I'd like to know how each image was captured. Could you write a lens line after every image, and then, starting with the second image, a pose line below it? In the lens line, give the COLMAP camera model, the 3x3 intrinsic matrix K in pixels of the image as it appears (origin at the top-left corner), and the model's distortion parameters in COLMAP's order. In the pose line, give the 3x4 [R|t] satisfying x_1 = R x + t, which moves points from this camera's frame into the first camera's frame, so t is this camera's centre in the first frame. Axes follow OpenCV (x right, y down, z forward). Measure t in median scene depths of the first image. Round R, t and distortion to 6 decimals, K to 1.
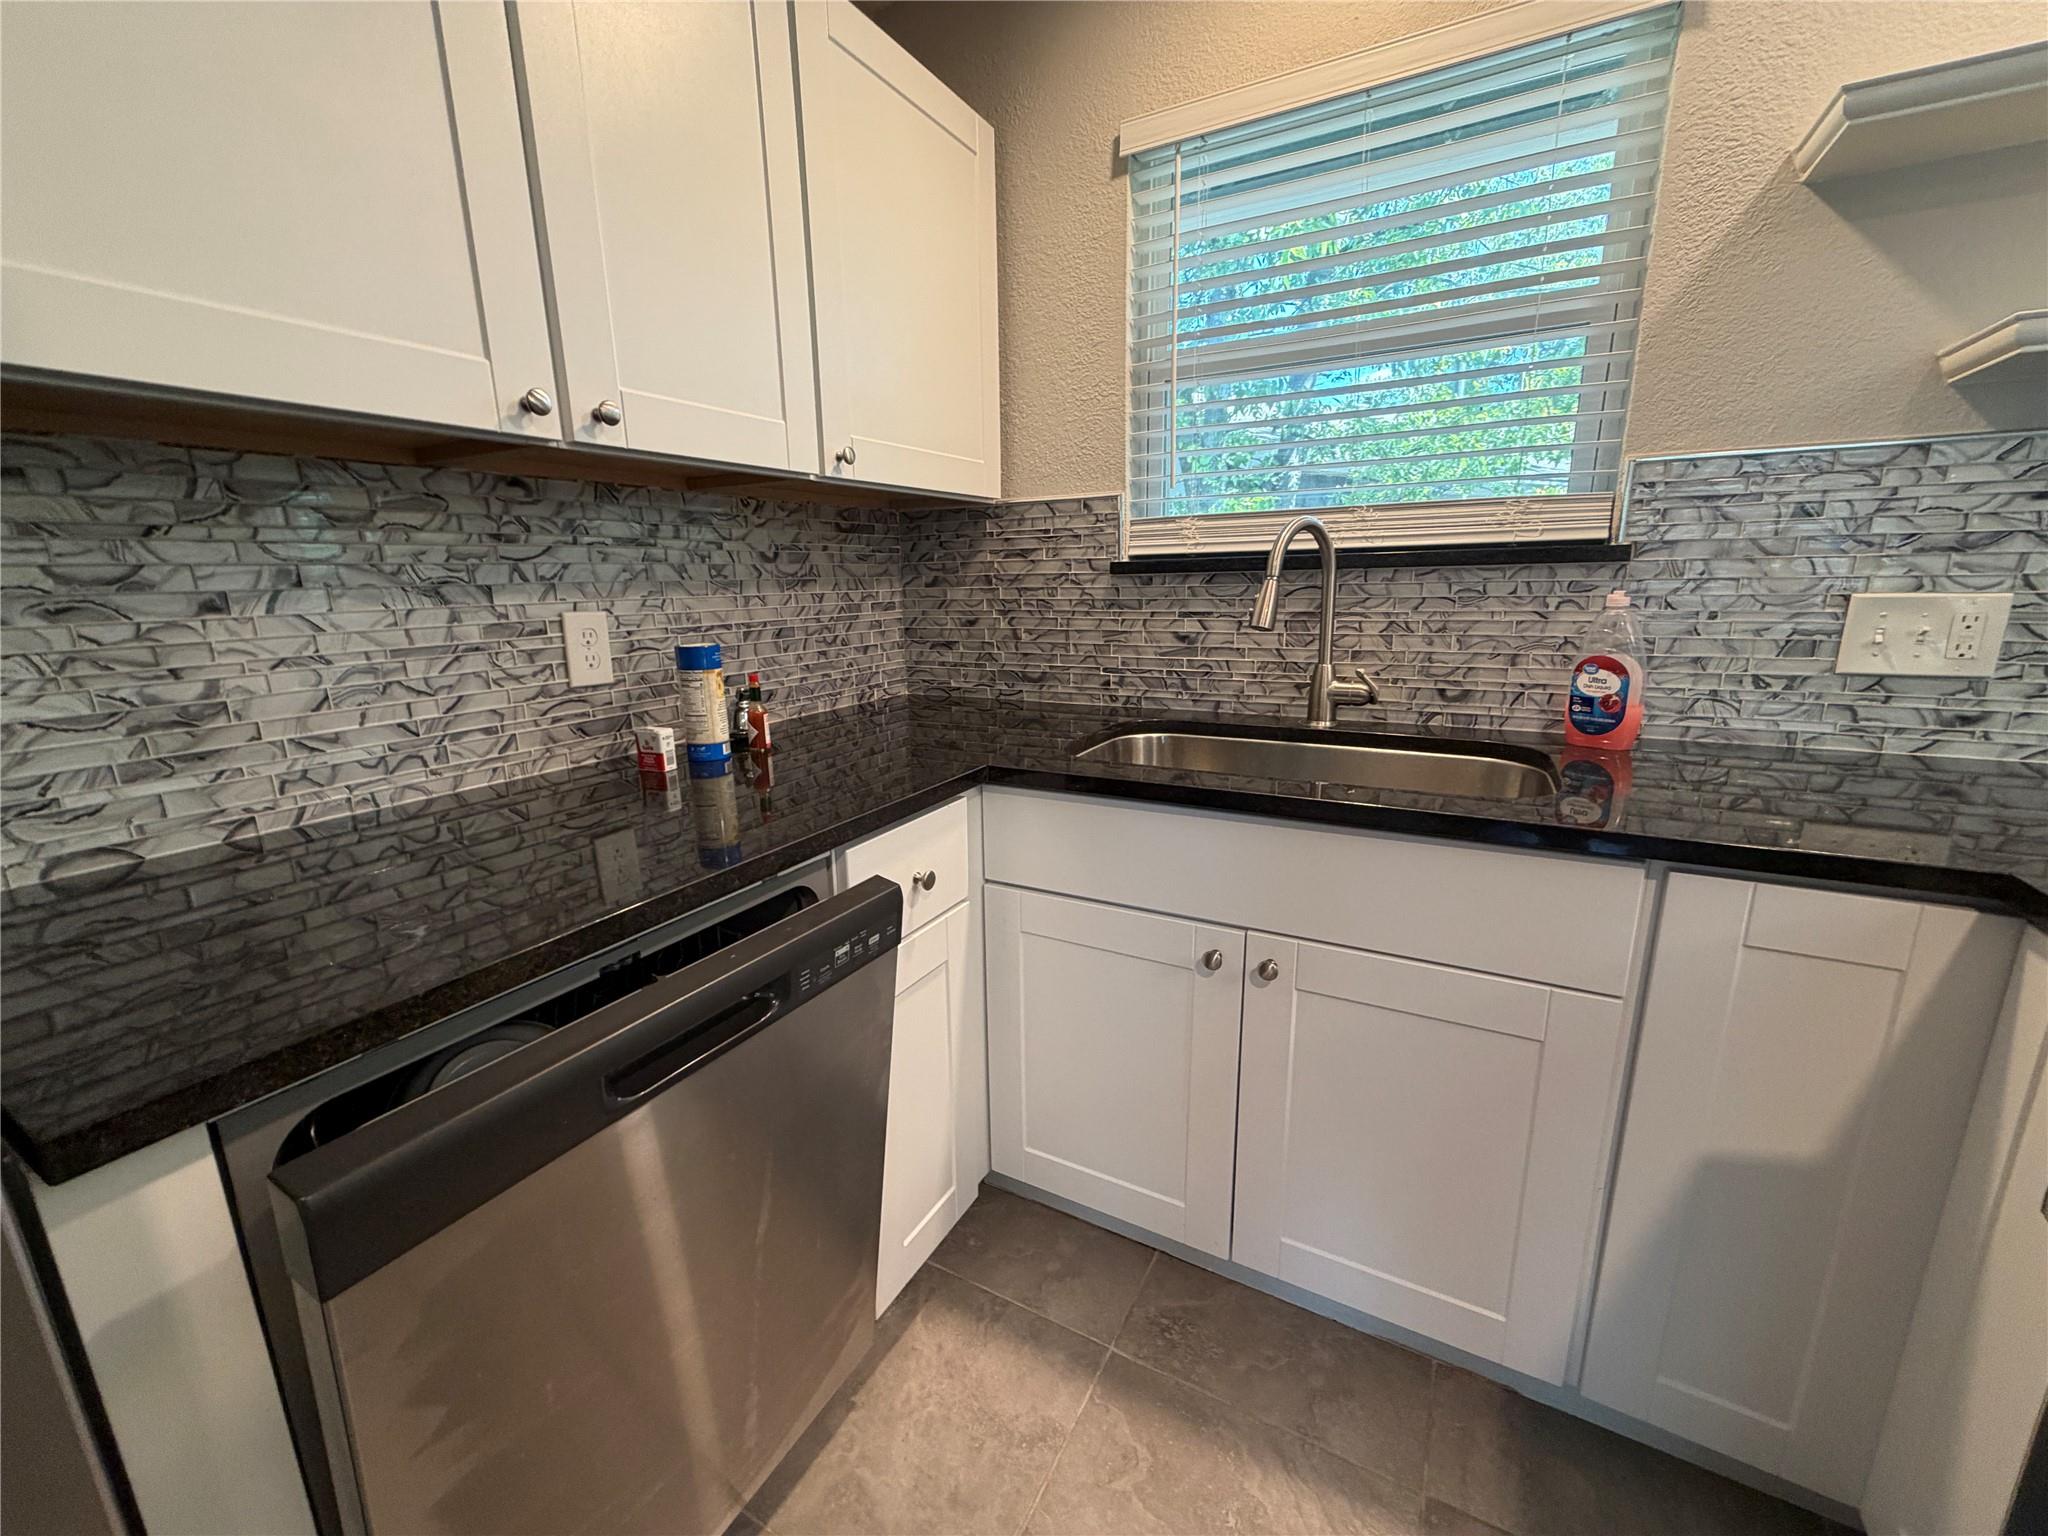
lens RADIAL K [[812.6, 0, 1017.7], [0, 812.6, 766.7], [0, 0, 1]] dist [0.000323, 0.000452]
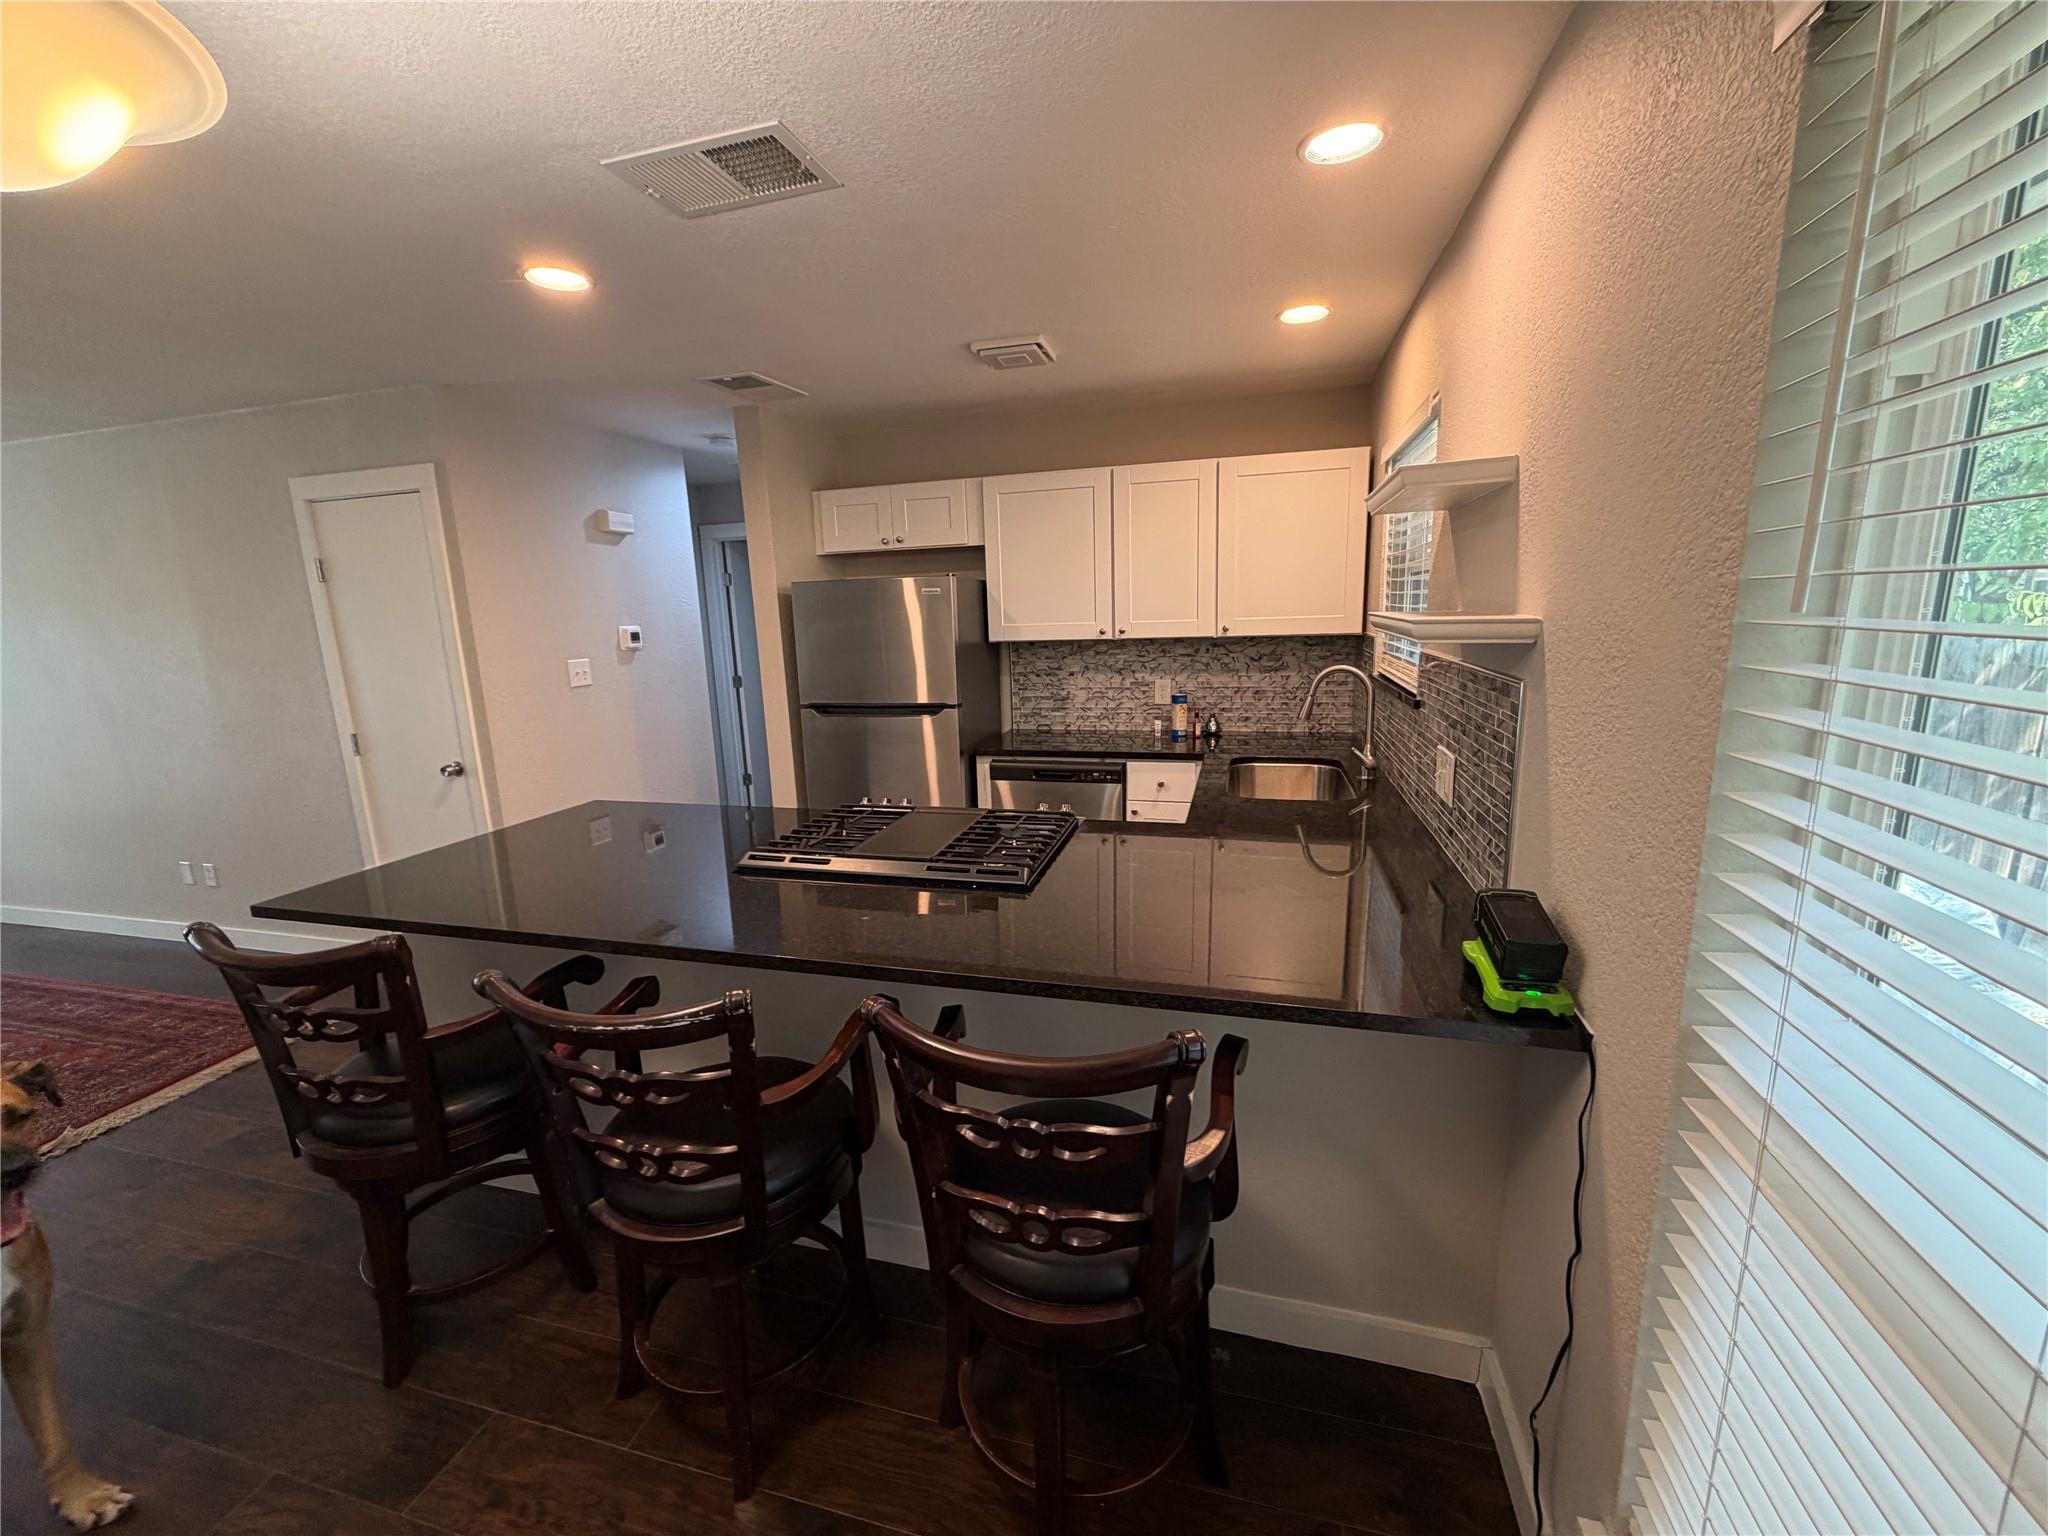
lens RADIAL K [[812.6, 0, 1017.7], [0, 812.6, 766.7], [0, 0, 1]] dist [0.000323, 0.000452]
pose [[0.229206, 0.199187, -0.952780, 2.236984], [-0.195890, 0.968251, 0.155297, -0.240561], [0.953463, 0.151045, 0.260948, -0.225857]]
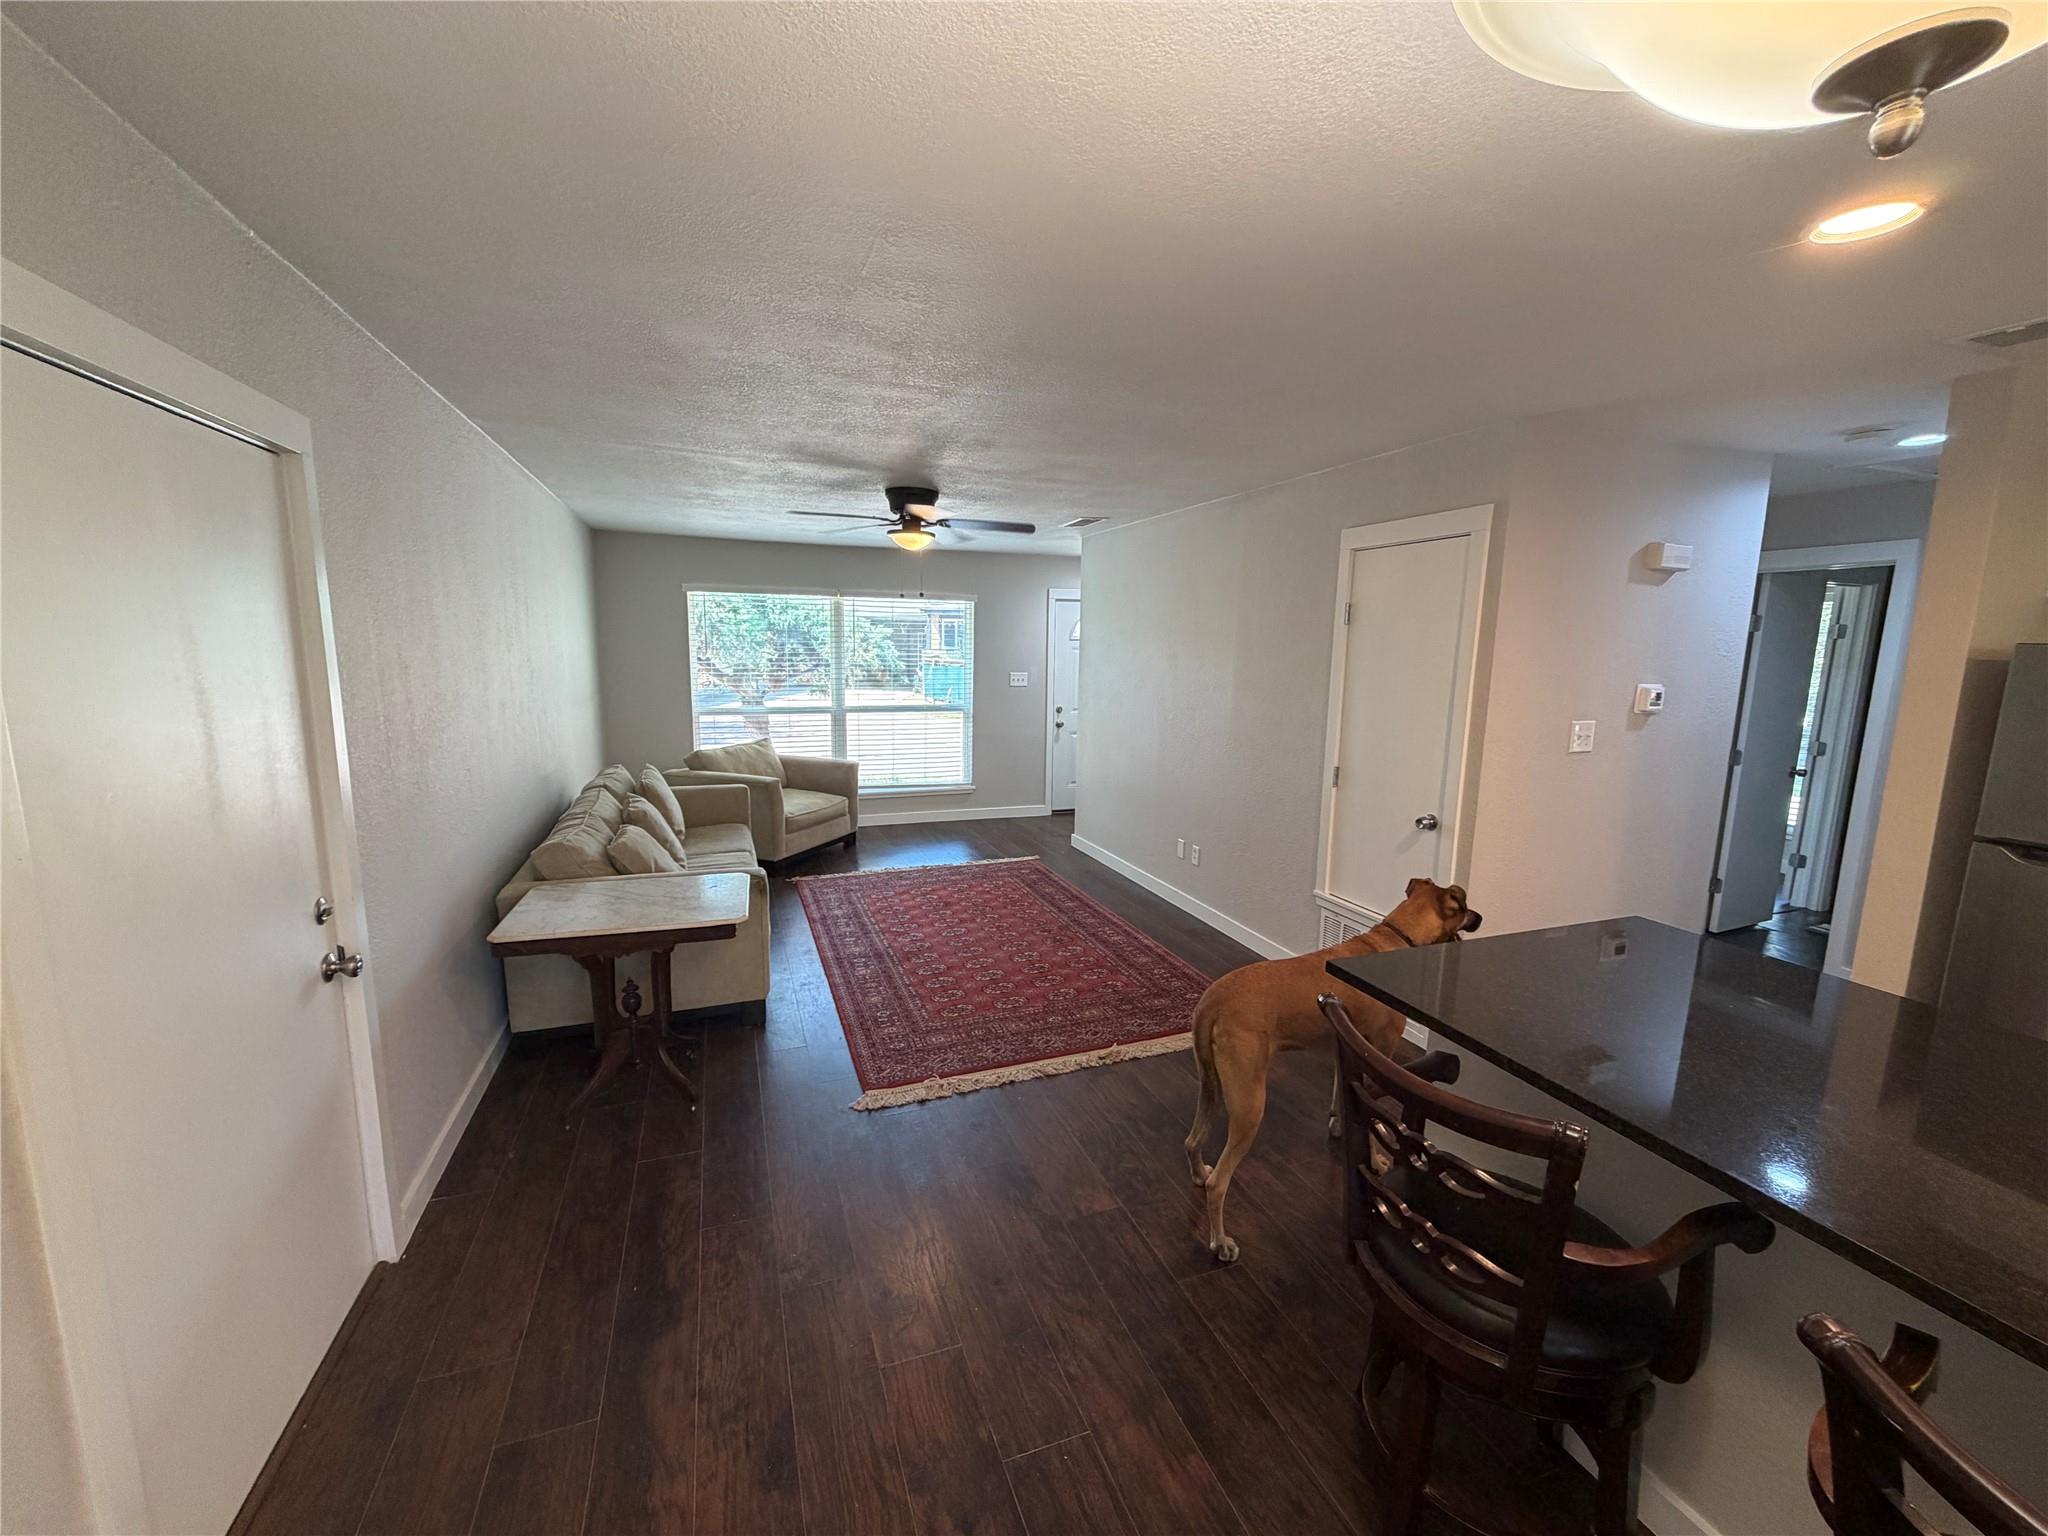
lens RADIAL K [[815.9, 0, 997.2], [0, 815.9, 753.2], [0, 0, 1]] dist [0.001561, 0.000116]
pose [[-0.677780, 0.103672, -0.727919, 2.000072], [-0.177387, 0.937710, 0.298719, -0.175465], [0.713546, 0.331589, -0.617171, -0.787386]]
